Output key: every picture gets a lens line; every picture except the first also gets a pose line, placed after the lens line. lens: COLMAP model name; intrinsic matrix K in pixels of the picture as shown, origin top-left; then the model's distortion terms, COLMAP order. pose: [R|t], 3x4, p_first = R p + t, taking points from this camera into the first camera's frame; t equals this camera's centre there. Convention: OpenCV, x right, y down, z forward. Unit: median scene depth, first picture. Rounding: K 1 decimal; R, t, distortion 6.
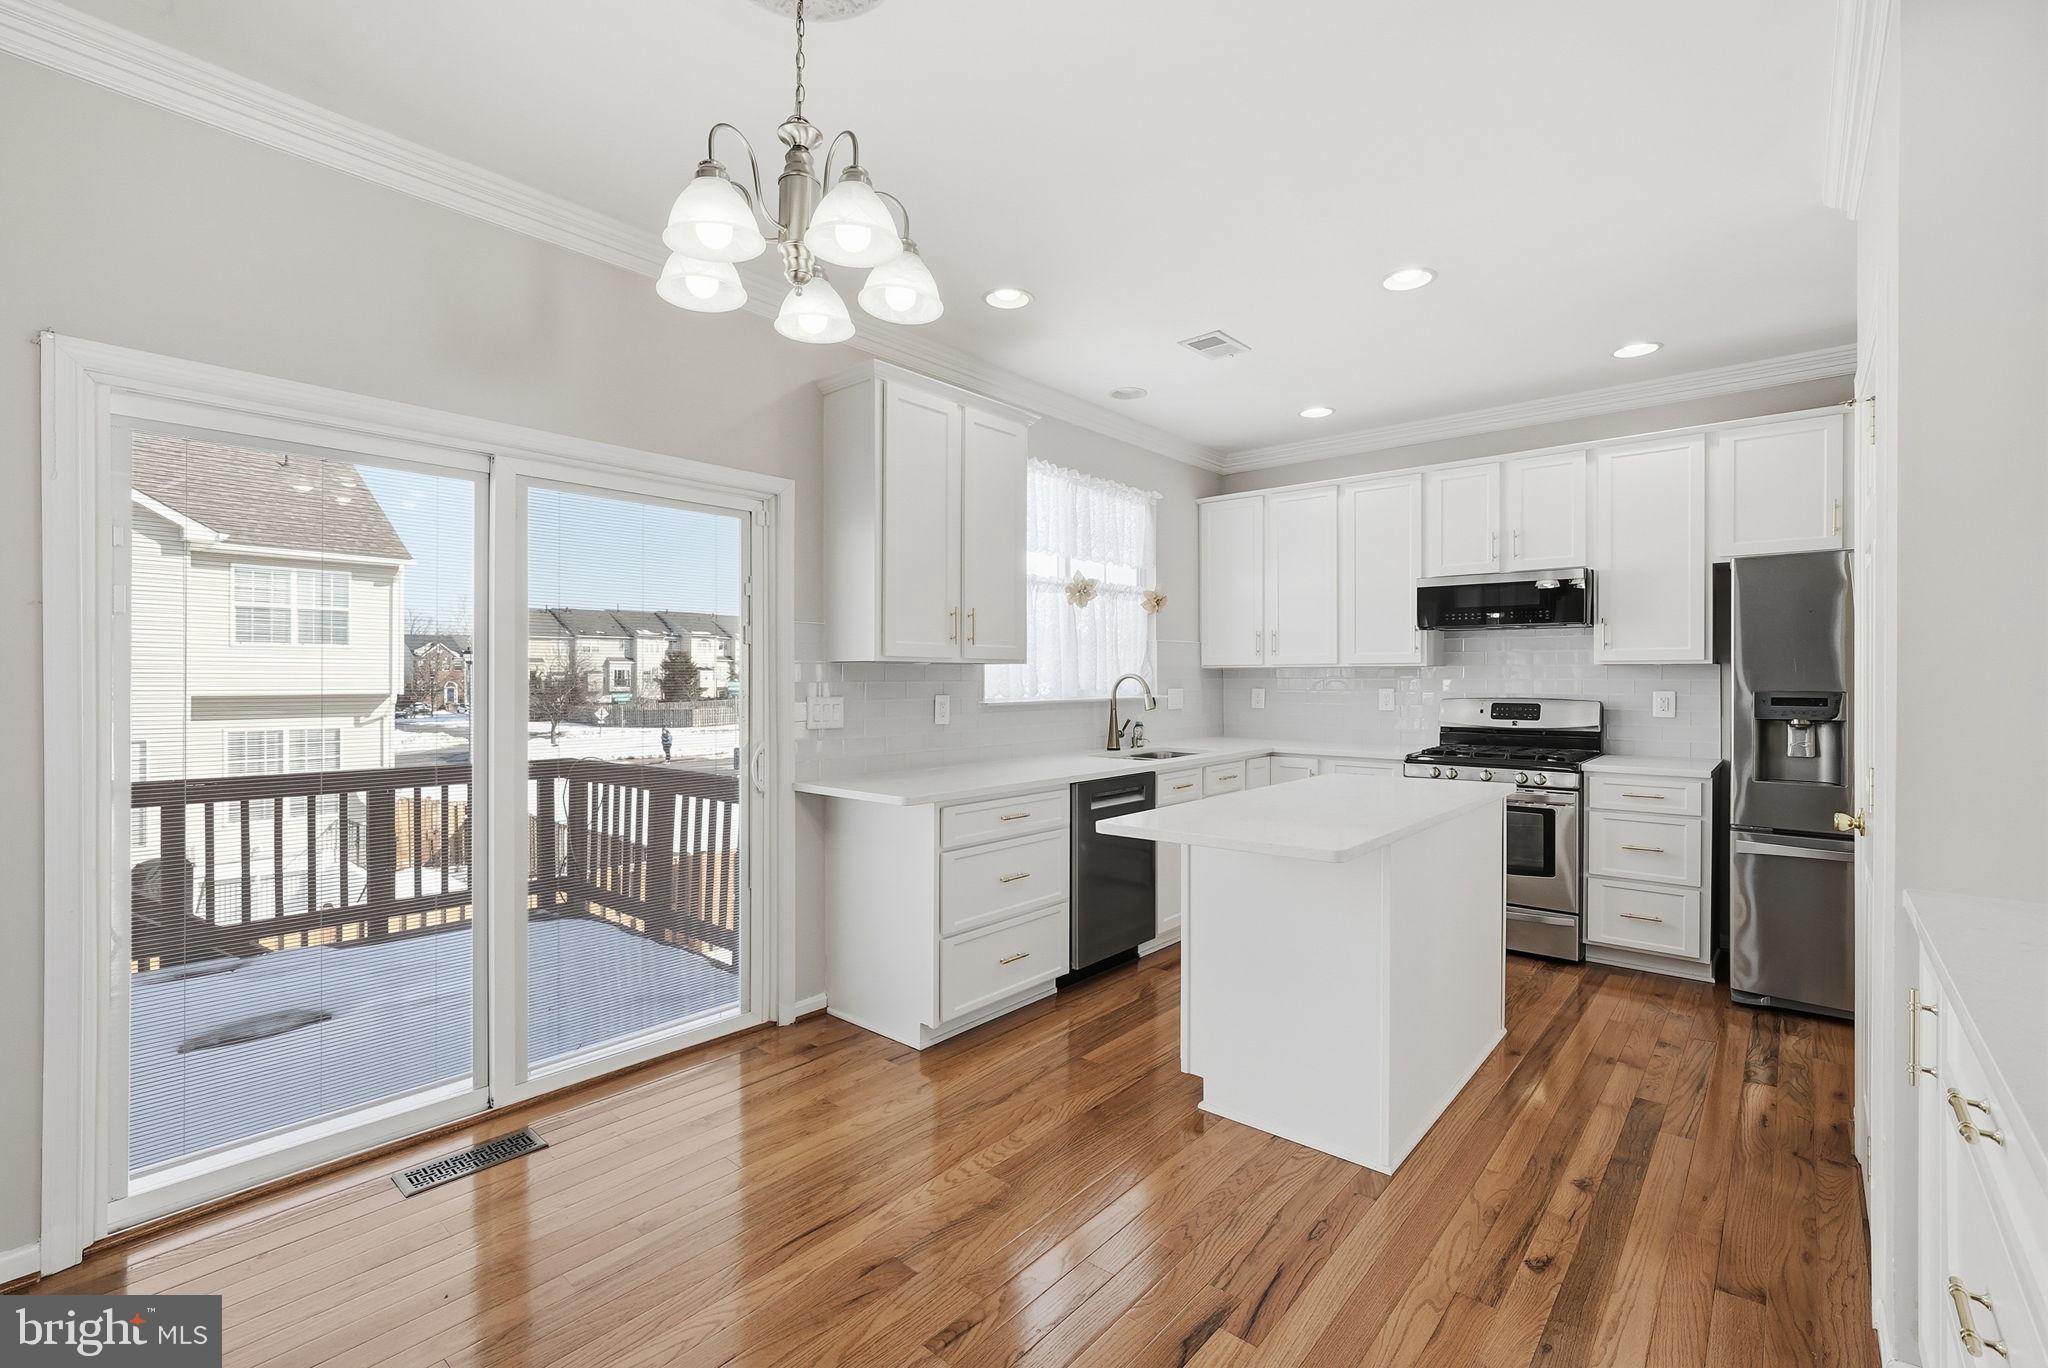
lens RADIAL K [[894.9, 0, 1023.3], [0, 894.9, 689.7], [0, 0, 1]] dist [-0.001377, 0.000950]
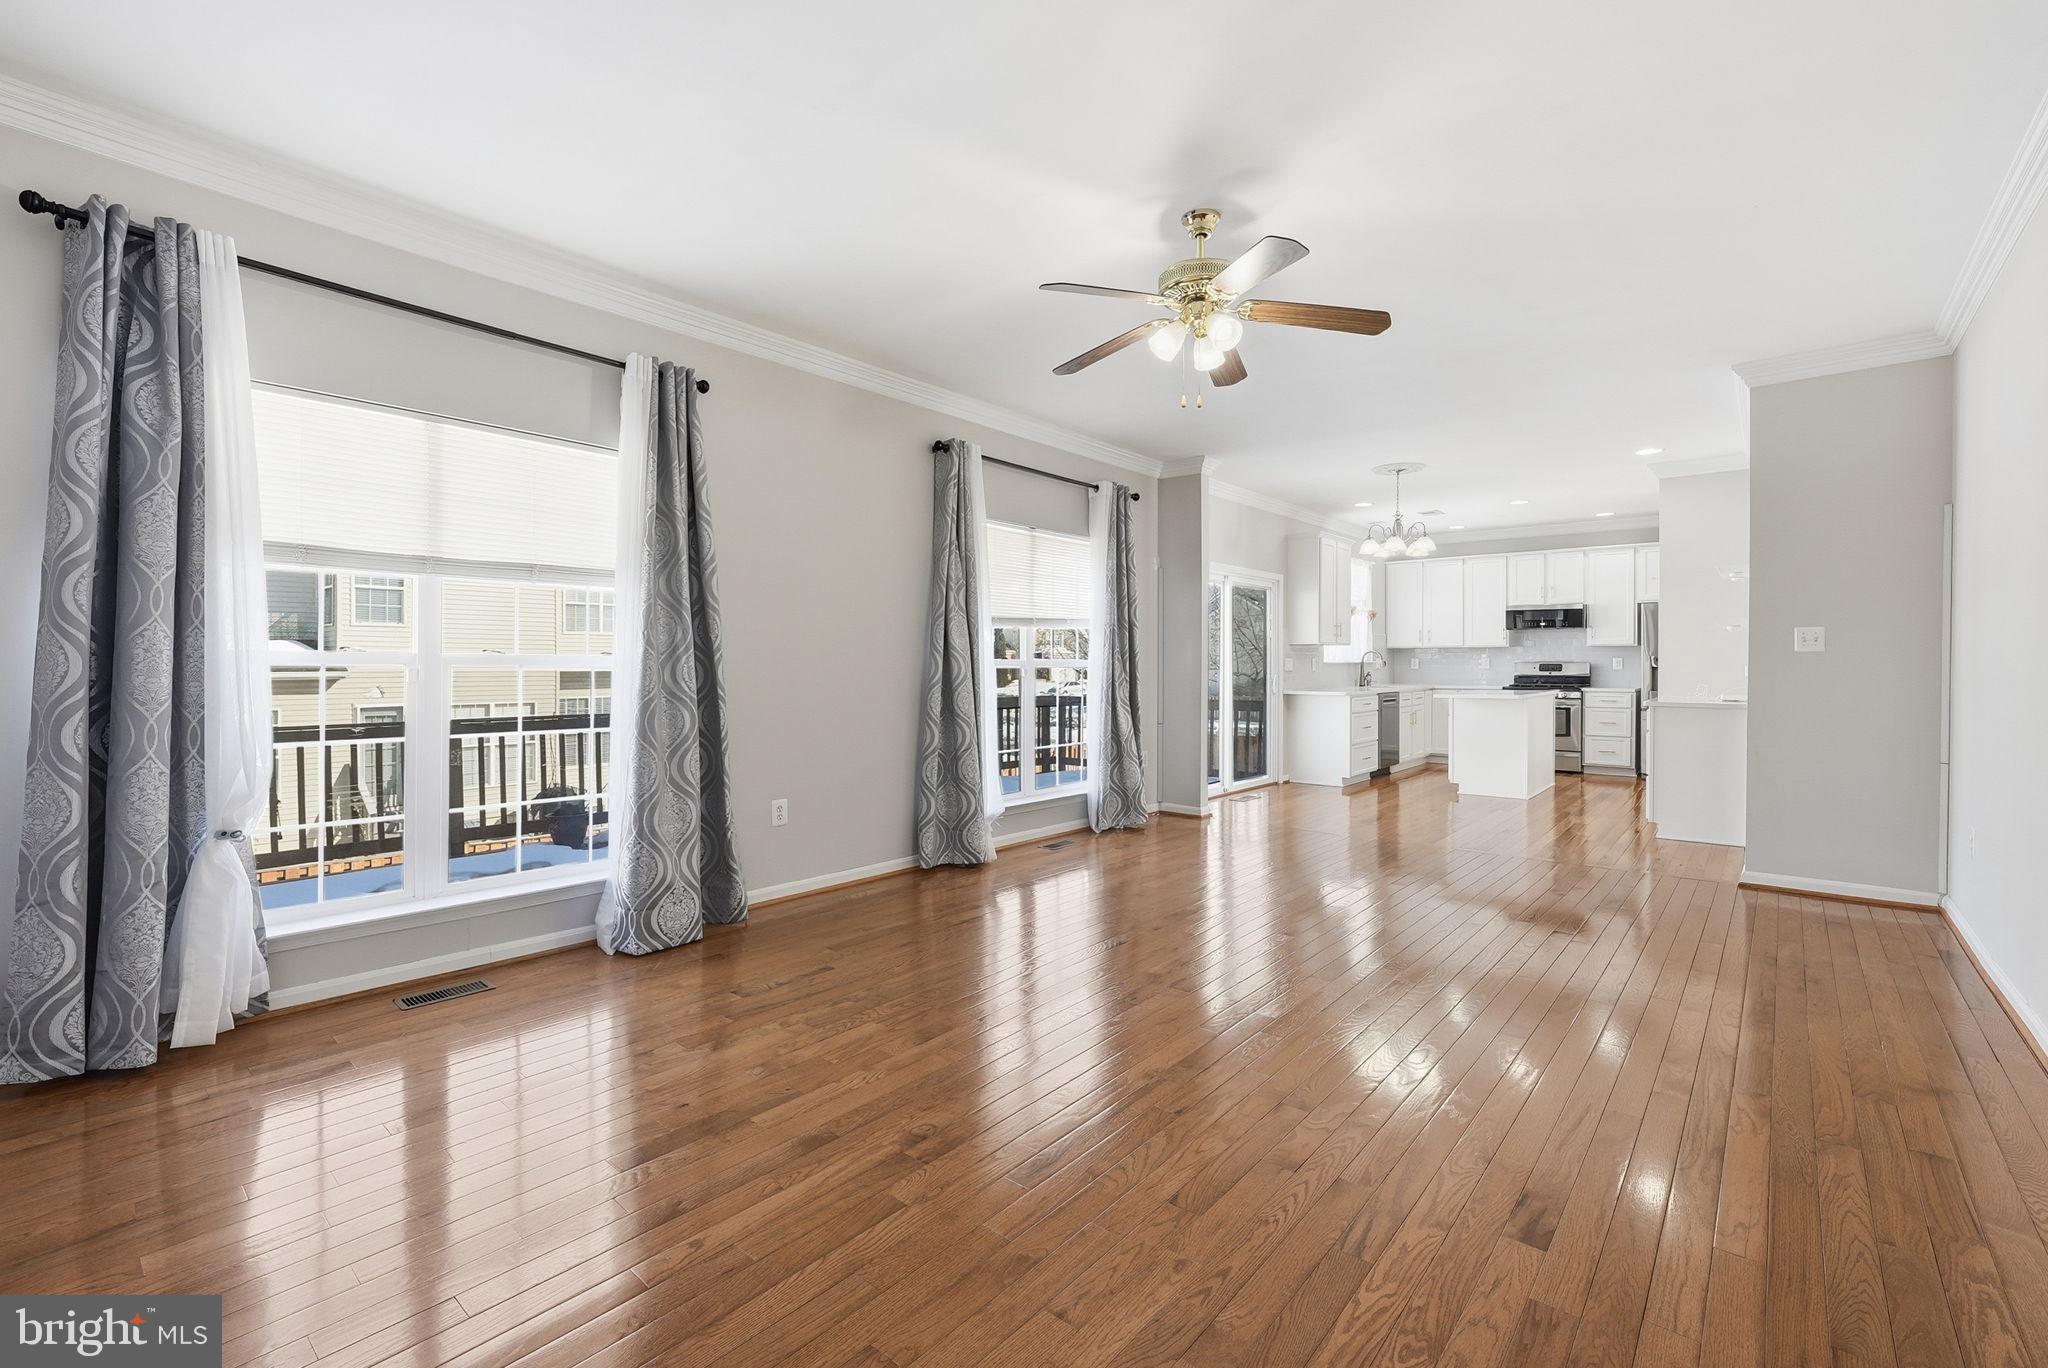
lens RADIAL K [[894.9, 0, 1019.1], [0, 894.9, 671.2], [0, 0, 1]] dist [-0.001377, 0.000950]
pose [[0.999966, 0.001685, 0.008050, -0.793997], [-0.001636, 0.999980, -0.006059, 0.050236], [-0.008060, 0.006046, 0.999949, -1.216889]]
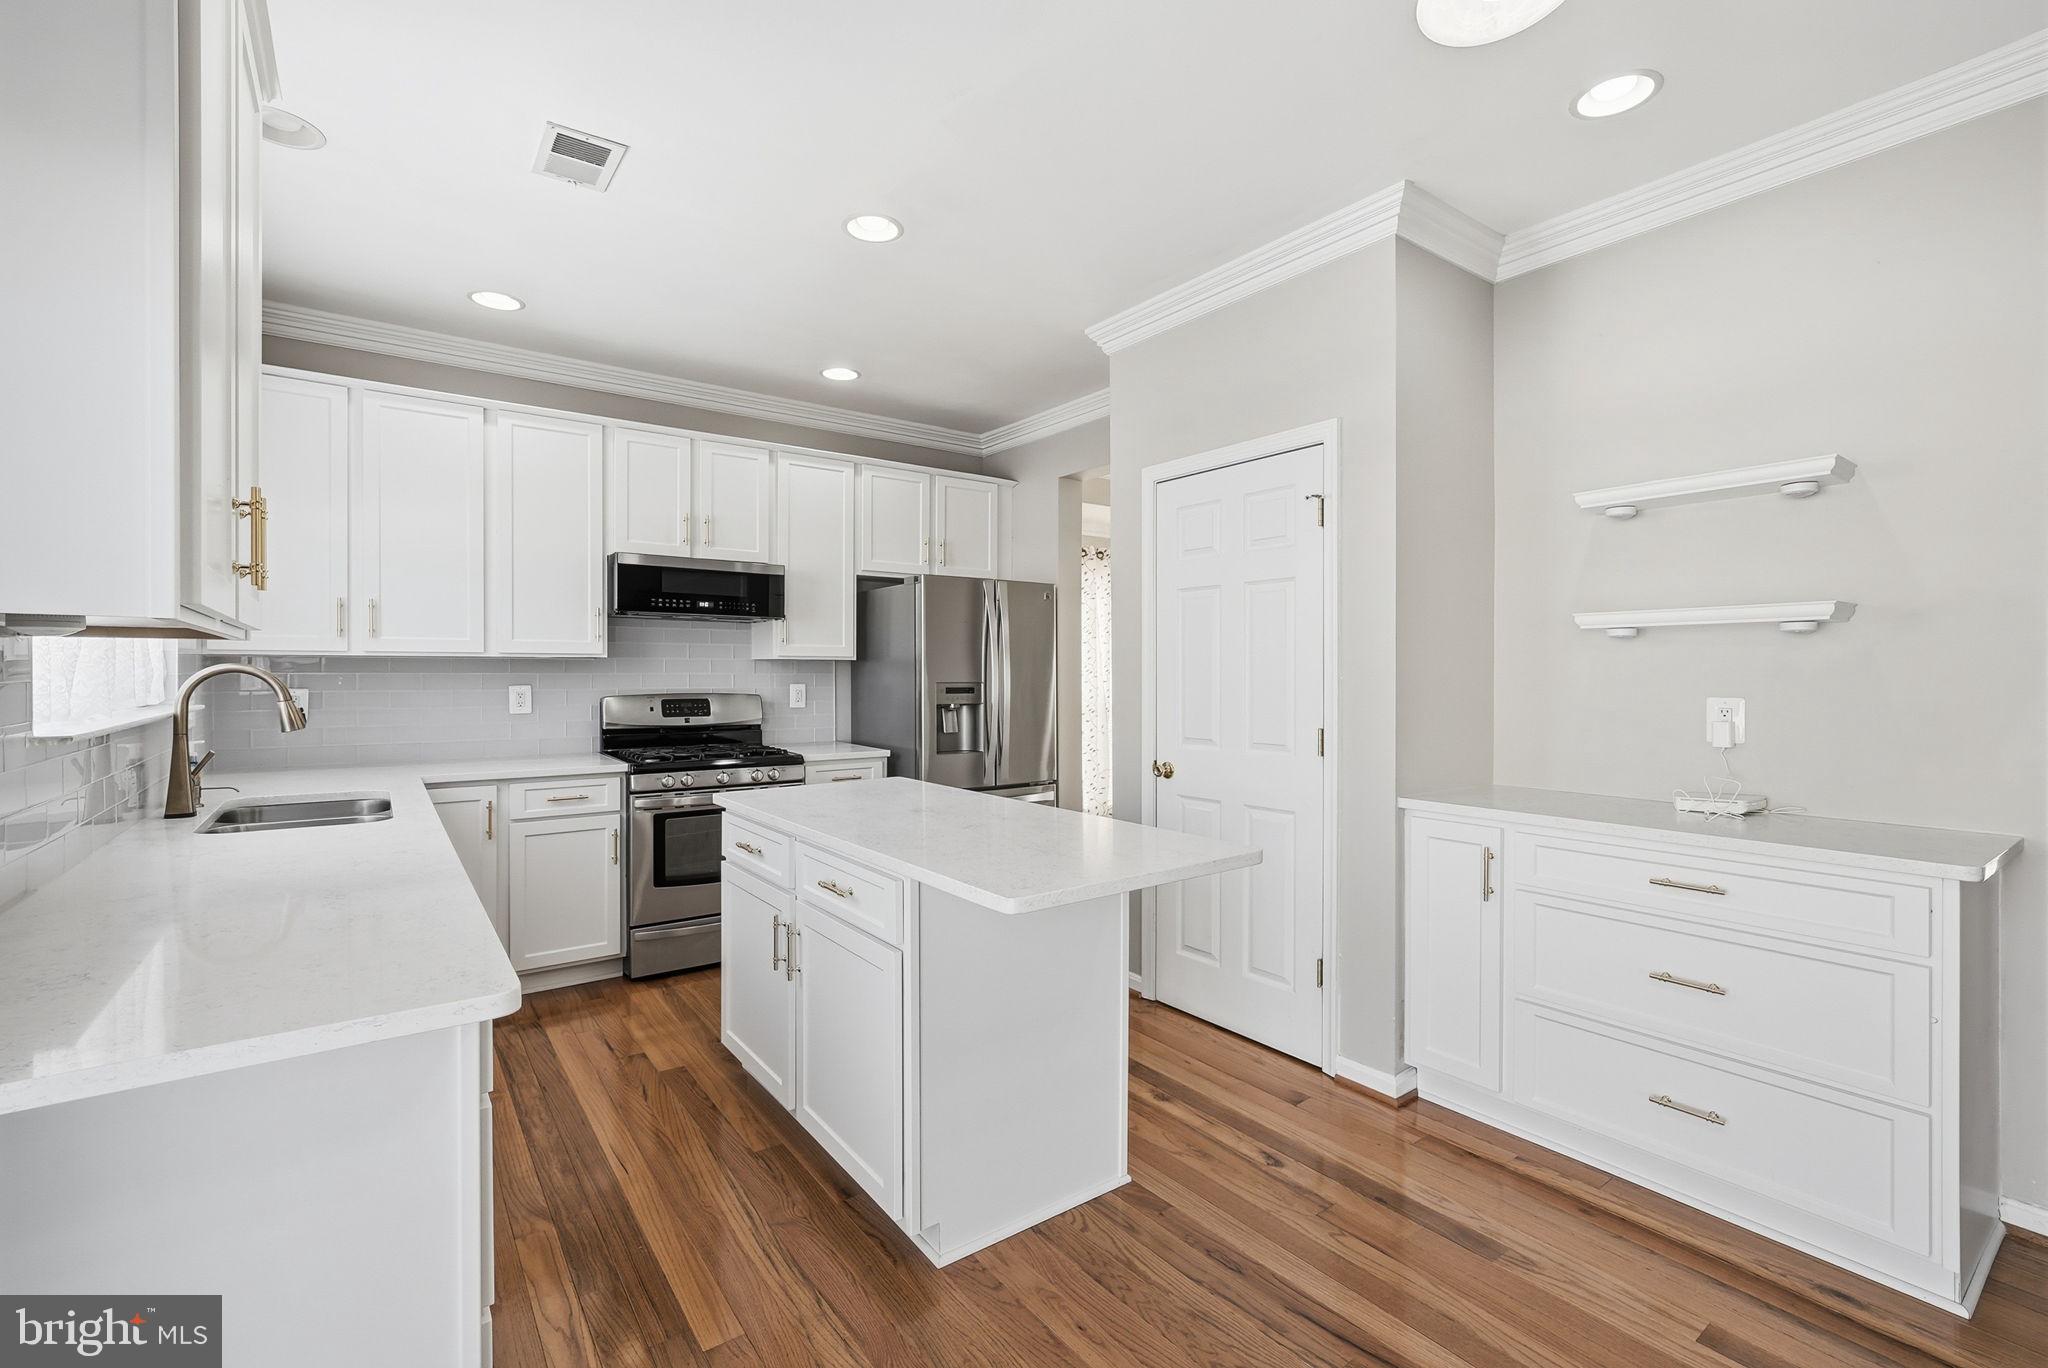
lens RADIAL K [[894.9, 0, 1023.8], [0, 894.9, 680.3], [0, 0, 1]] dist [-0.001377, 0.000950]
pose [[0.230756, -0.008514, 0.972974, -0.293284], [0.012714, 0.999903, 0.005734, -0.005526], [-0.972929, 0.011047, 0.230842, 0.460226]]
